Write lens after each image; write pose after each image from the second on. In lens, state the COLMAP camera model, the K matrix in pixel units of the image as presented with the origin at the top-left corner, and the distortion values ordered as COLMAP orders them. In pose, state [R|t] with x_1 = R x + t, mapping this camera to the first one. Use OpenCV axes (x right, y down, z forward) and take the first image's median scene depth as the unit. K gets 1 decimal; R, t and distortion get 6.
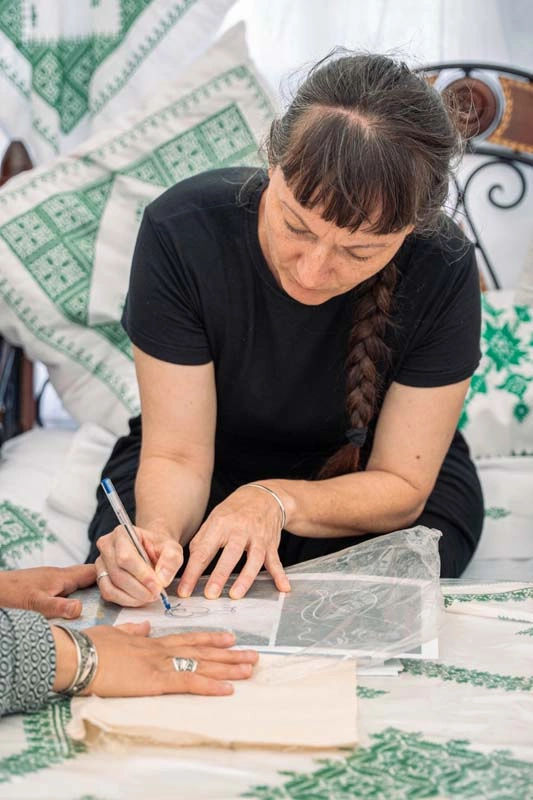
lens RADIAL K [[1913.2, 0, 266.5], [0, 1913.2, 400.0], [0, 0, 1]] dist [0.186568, 0.089504]
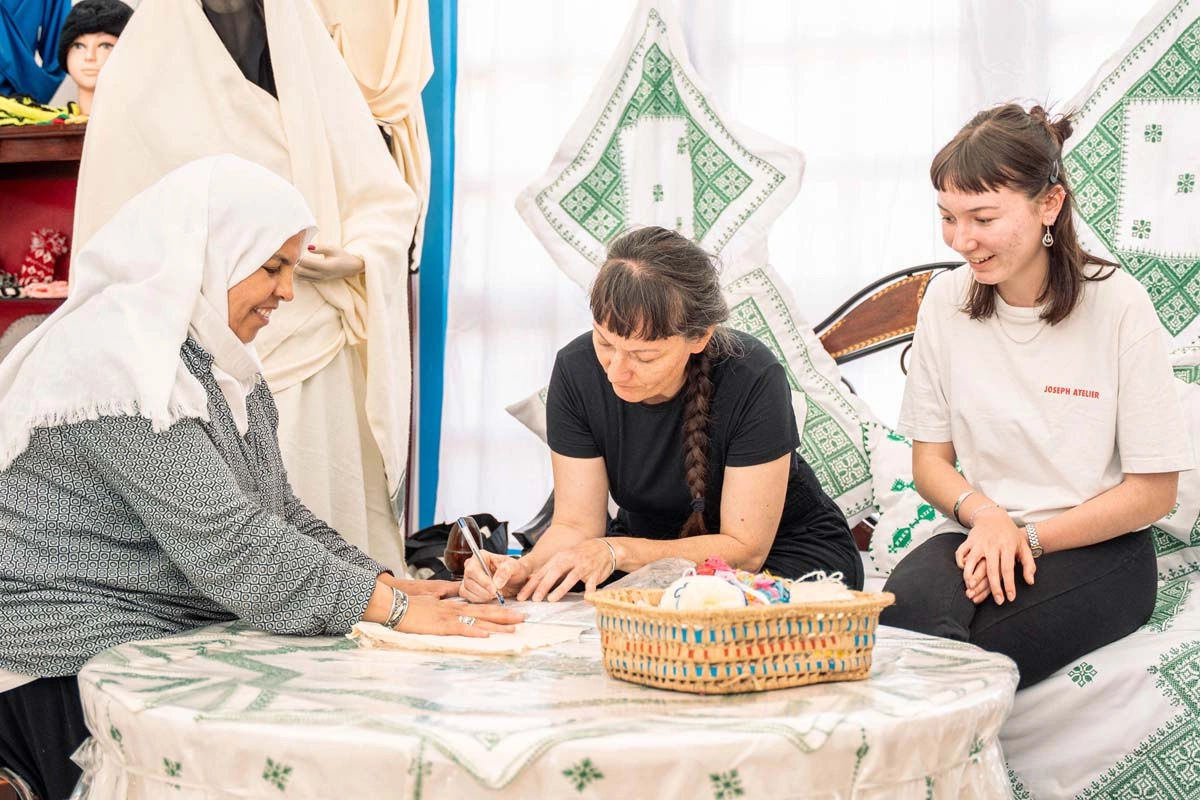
lens RADIAL K [[2050.5, 0, 566.2], [0, 2050.5, 402.9], [0, 0, 1]] dist [0.030537, -0.199597]
pose [[0.921751, -0.011892, -0.387599, 0.408243], [-0.044089, 0.989835, -0.135216, 0.110325], [0.385267, 0.141724, 0.911857, -0.303840]]
